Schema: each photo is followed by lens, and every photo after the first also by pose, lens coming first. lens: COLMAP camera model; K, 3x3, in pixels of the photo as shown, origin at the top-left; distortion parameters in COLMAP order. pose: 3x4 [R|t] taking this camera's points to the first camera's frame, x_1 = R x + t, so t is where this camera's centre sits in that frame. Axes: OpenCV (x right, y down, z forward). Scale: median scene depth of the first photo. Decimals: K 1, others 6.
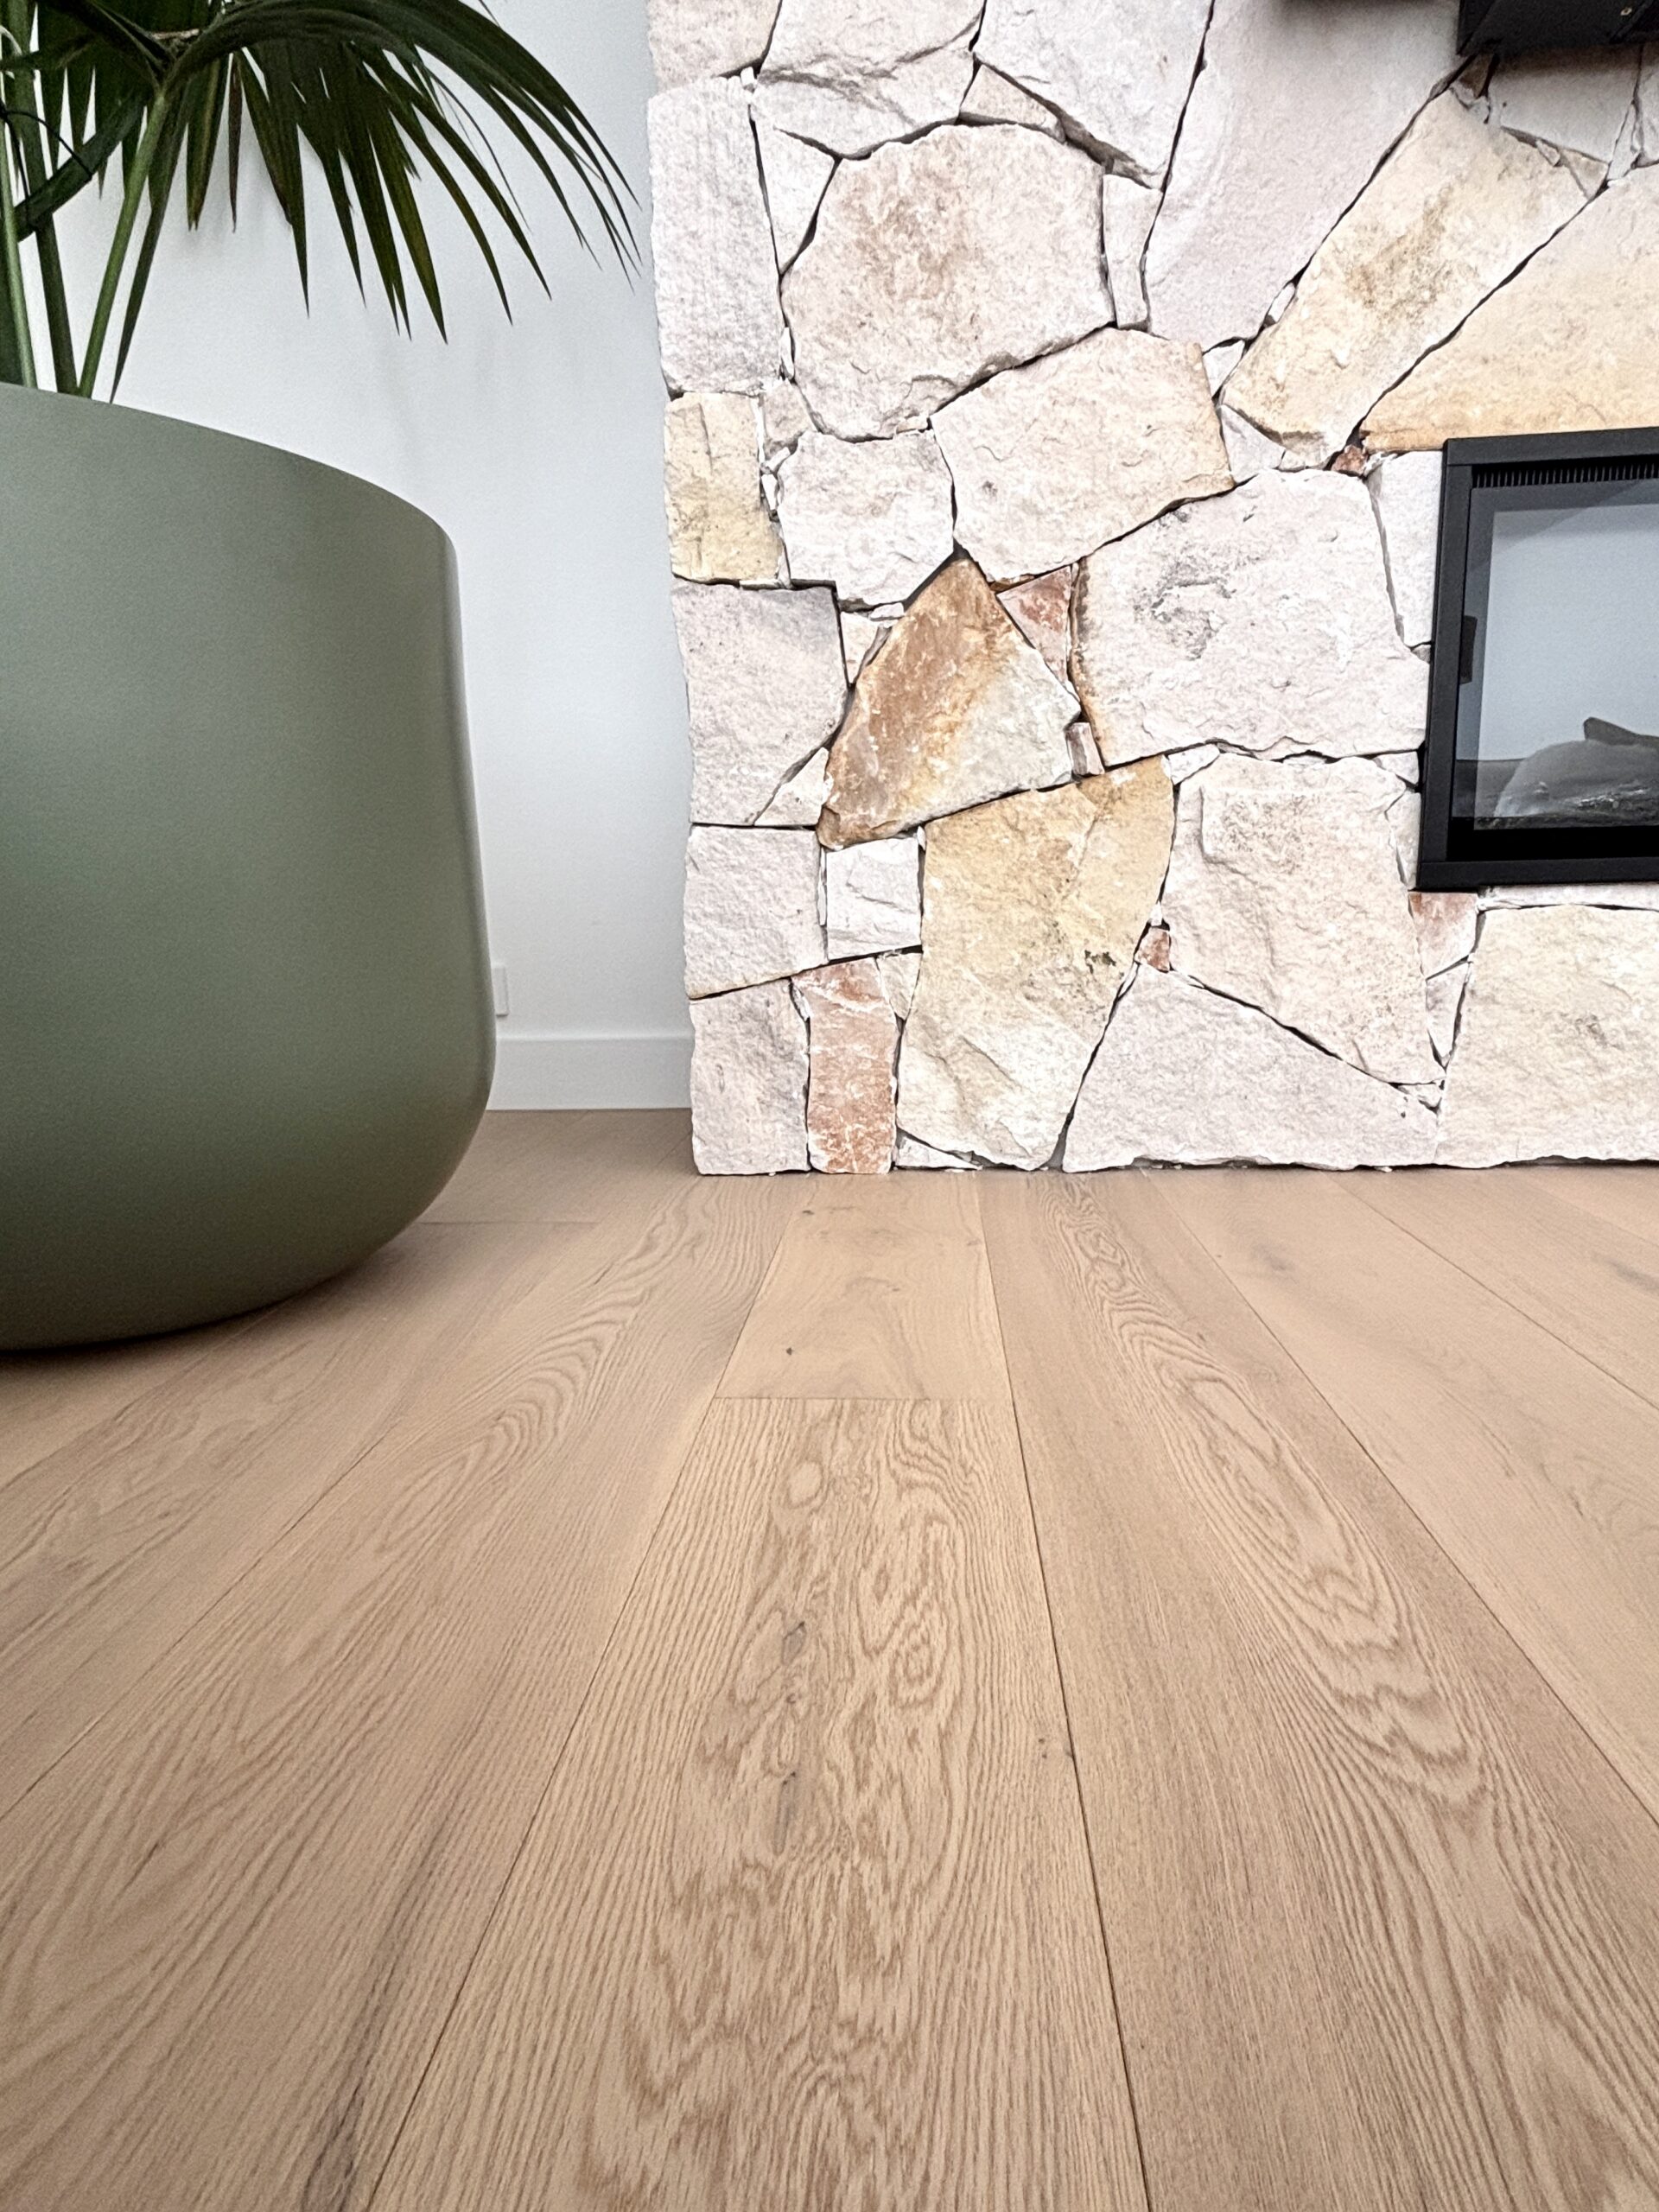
lens RADIAL K [[1117.5, 0, 838.7], [0, 1117.5, 1111.3], [0, 0, 1]] dist [0.001796, -0.000257]
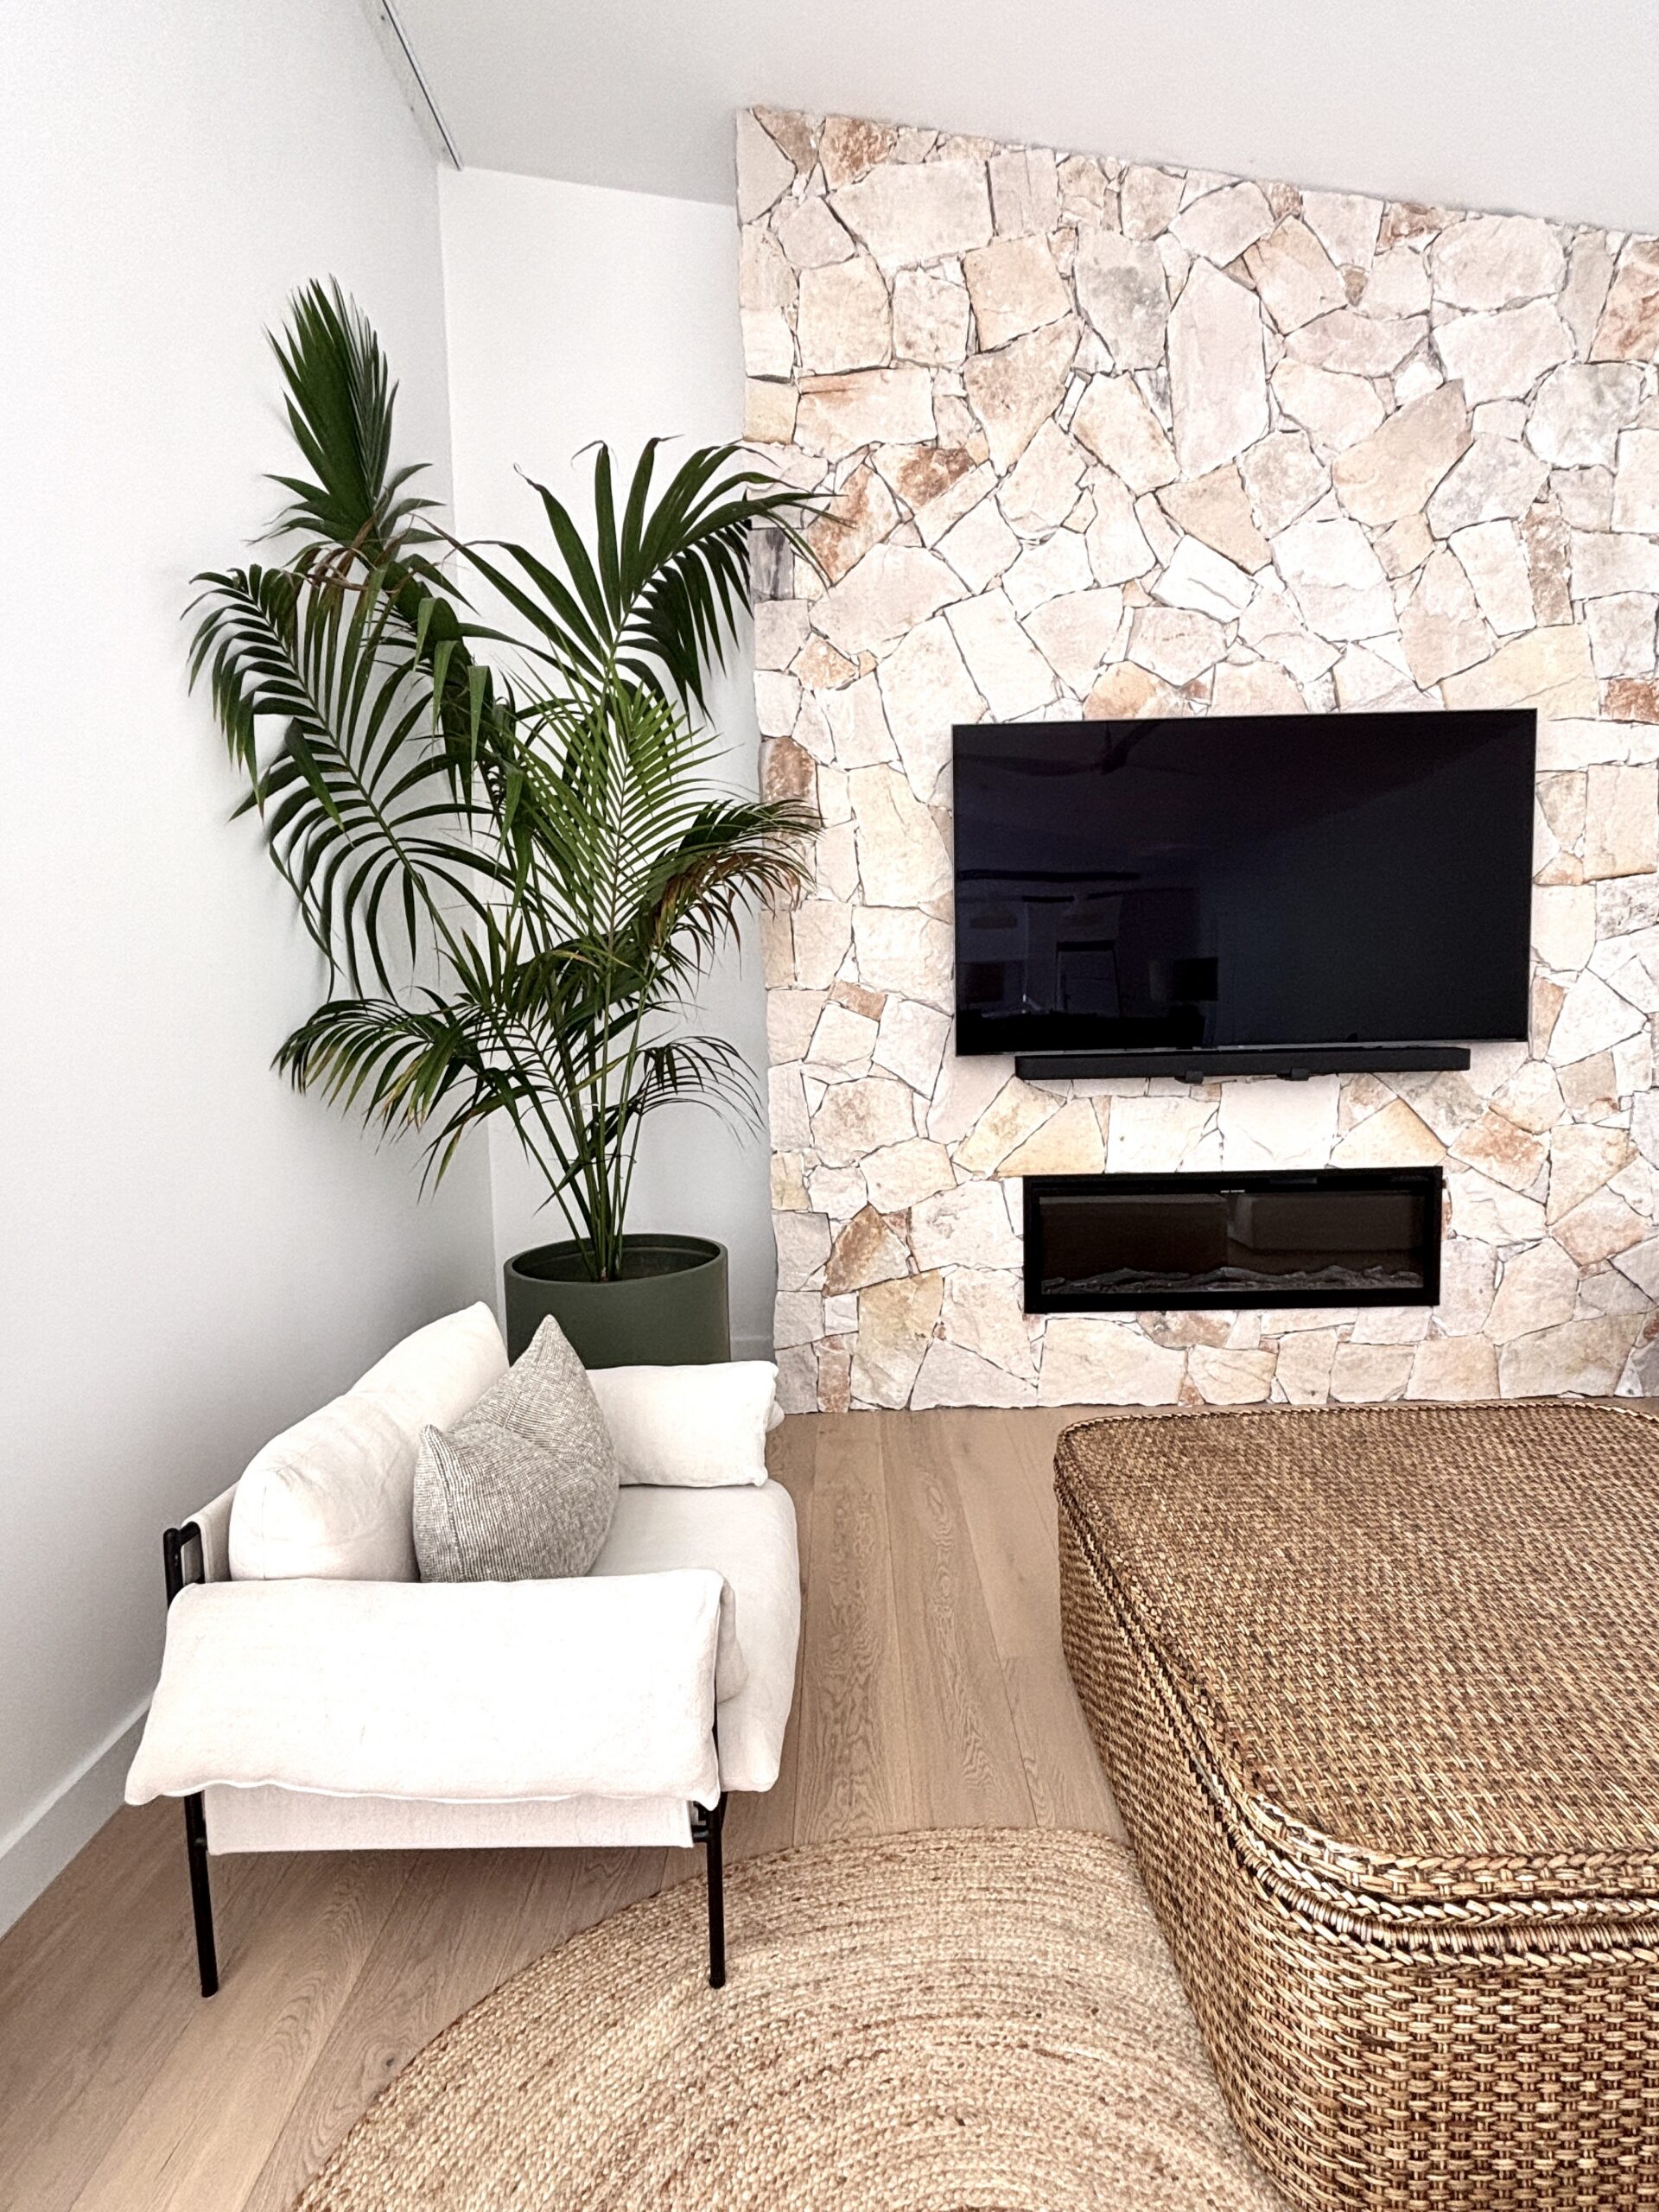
lens RADIAL K [[1117.5, 0, 822.6], [0, 1117.5, 1096.0], [0, 0, 1]] dist [0.001796, -0.000257]
pose [[0.997959, -0.005706, 0.063608, -0.203237], [0.012510, 0.994172, -0.107077, -0.460294], [-0.062626, 0.107654, 0.992214, -1.968239]]
